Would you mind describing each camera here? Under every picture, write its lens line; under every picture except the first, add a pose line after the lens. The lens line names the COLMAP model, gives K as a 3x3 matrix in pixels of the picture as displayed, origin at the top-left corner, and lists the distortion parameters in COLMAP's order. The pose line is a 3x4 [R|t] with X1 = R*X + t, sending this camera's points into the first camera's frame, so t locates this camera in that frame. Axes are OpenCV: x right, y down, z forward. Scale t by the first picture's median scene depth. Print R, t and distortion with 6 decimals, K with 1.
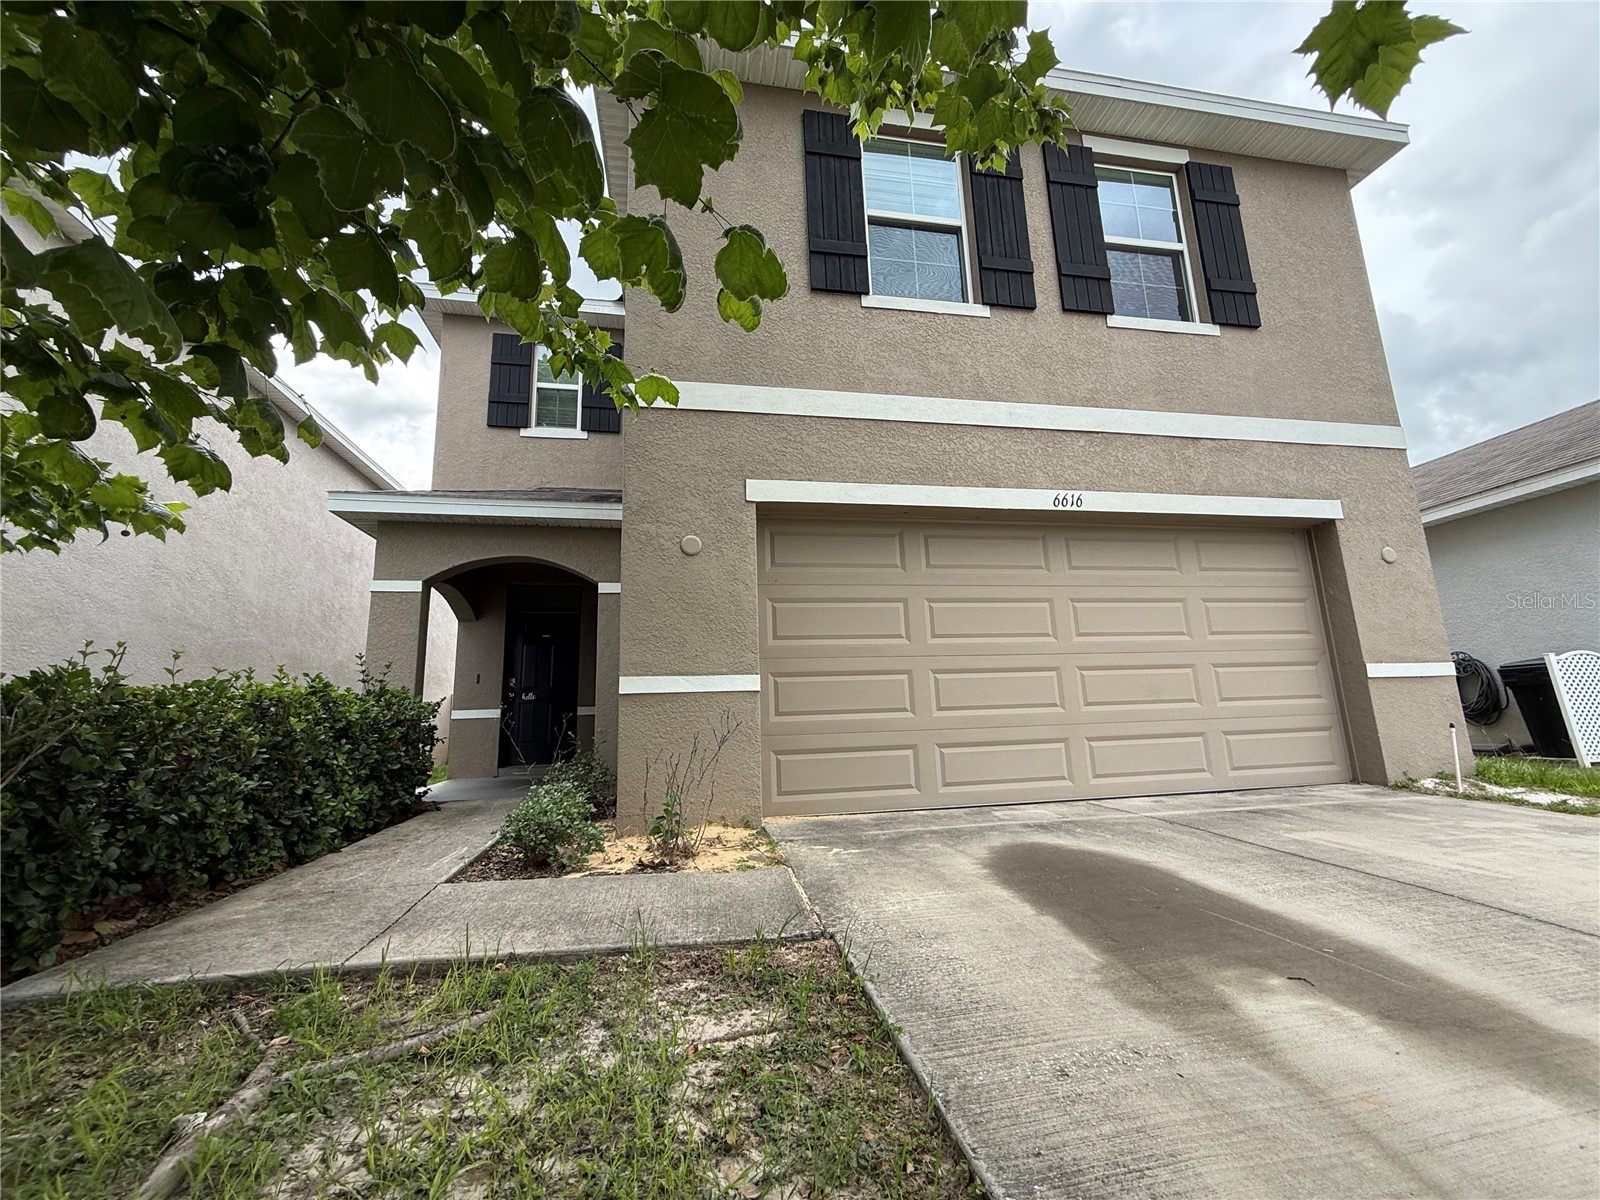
lens RADIAL K [[644.4, 0, 800.0], [0, 644.4, 600.0], [0, 0, 1]] dist [-0.001132, 0.000009]
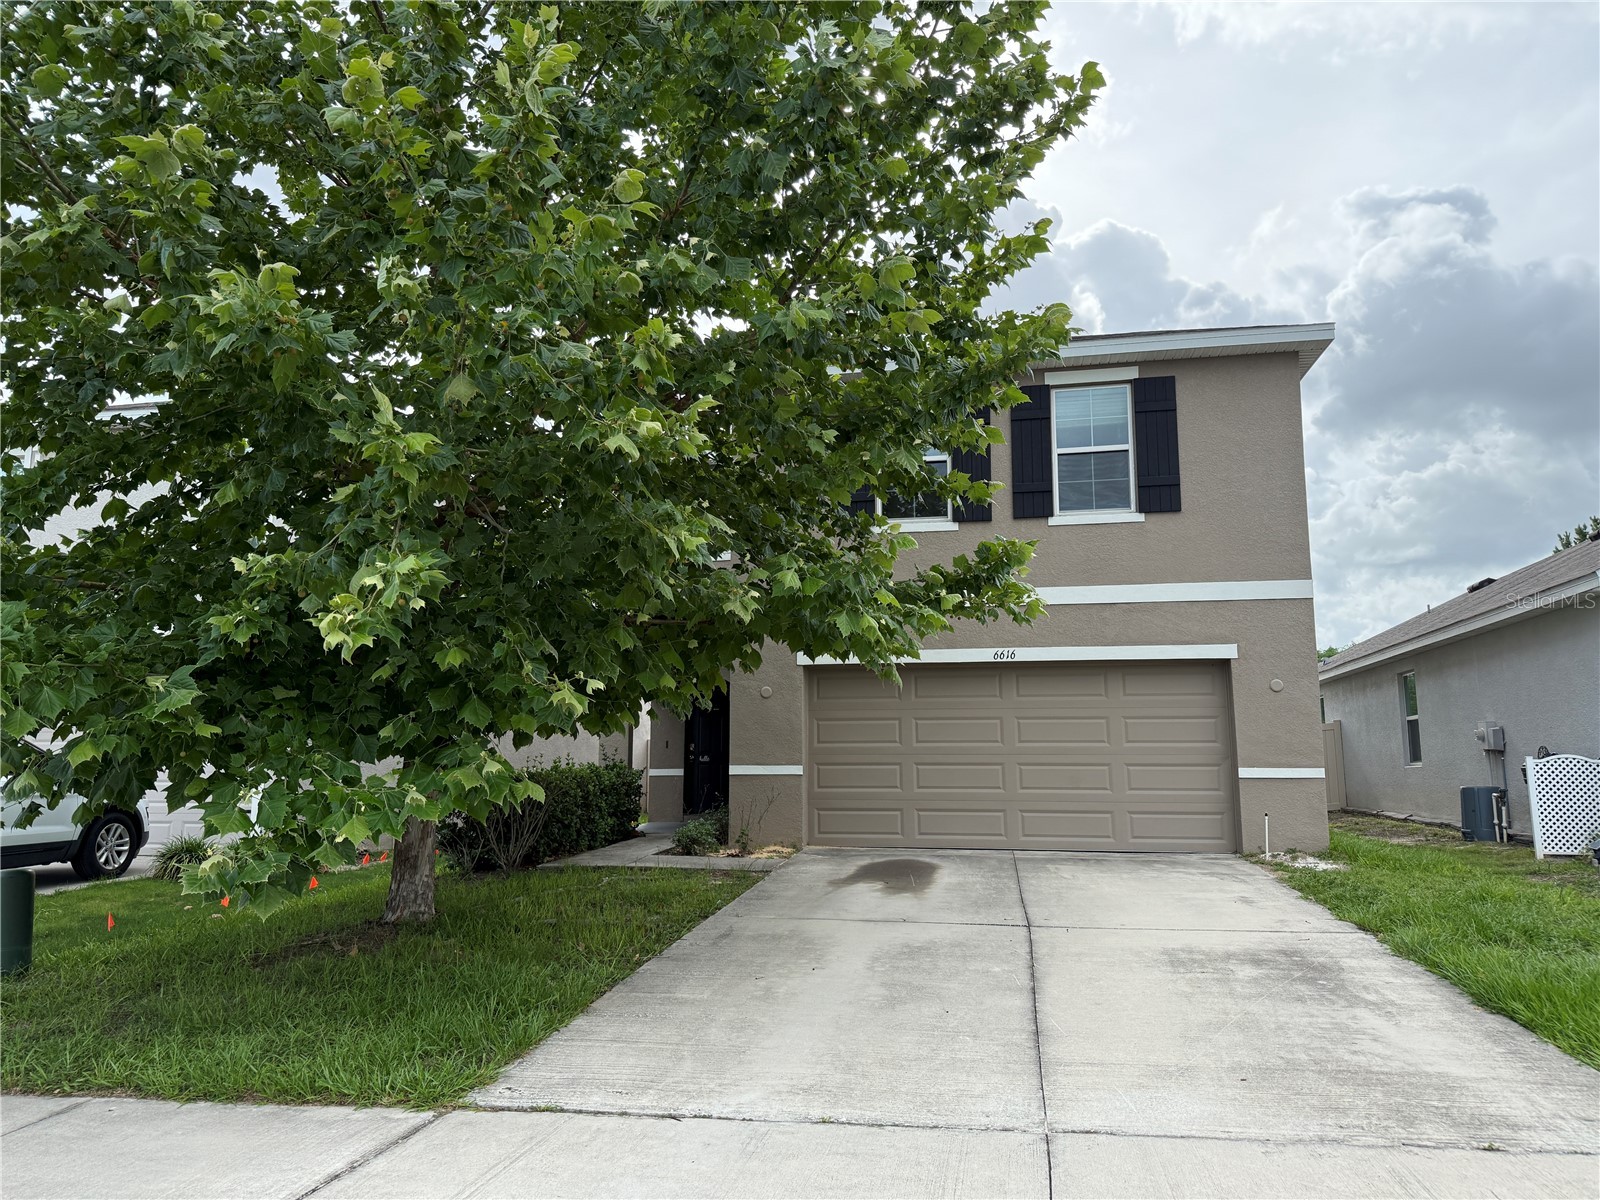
lens RADIAL K [[1141.7, 0, 800.0], [0, 1141.7, 600.0], [0, 0, 1]] dist [0.155089, -0.256943]
pose [[0.937475, -0.019617, -0.347500, 0.854856], [0.035557, 0.998585, 0.039554, -0.384390], [0.346232, -0.049437, 0.936845, -1.608398]]
